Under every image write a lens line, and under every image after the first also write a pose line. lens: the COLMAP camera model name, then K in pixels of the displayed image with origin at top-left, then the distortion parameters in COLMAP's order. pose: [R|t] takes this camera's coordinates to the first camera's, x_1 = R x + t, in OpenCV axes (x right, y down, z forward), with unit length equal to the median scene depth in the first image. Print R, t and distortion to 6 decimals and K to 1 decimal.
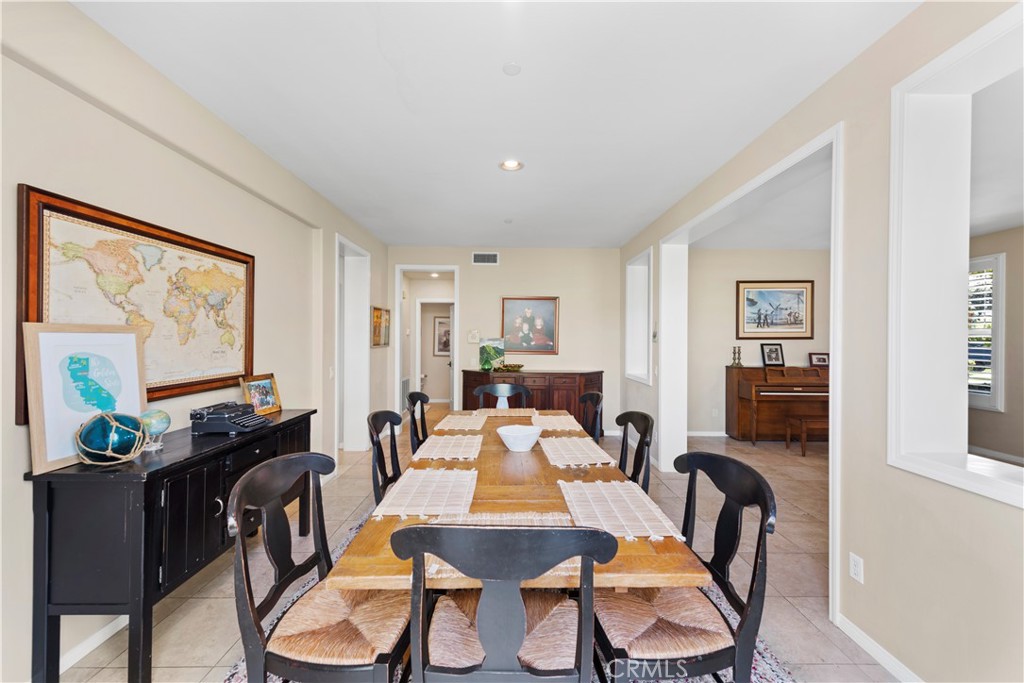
lens RADIAL K [[405.6, 0, 512.0], [0, 405.6, 339.4], [0, 0, 1]] dist [0.014342, -0.002786]
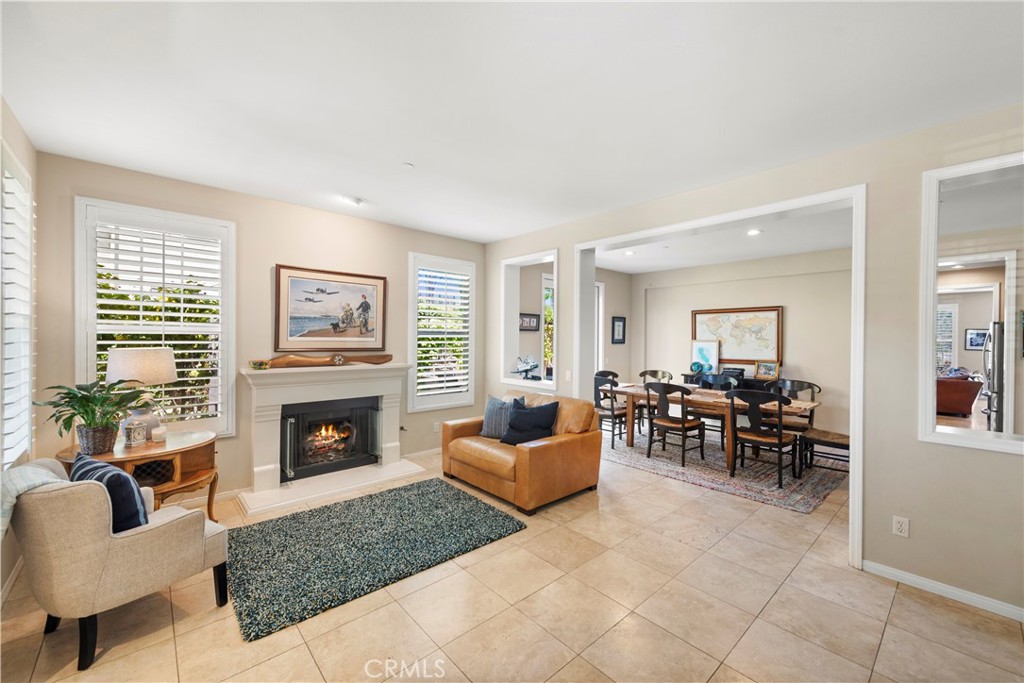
lens RADIAL K [[405.6, 0, 509.7], [0, 405.6, 340.8], [0, 0, 1]] dist [0.014342, -0.002786]
pose [[-0.746744, -0.007604, -0.665068, 2.372967], [-0.011192, 0.999937, 0.001134, -0.012801], [0.665017, 0.008290, -0.746782, 2.139549]]
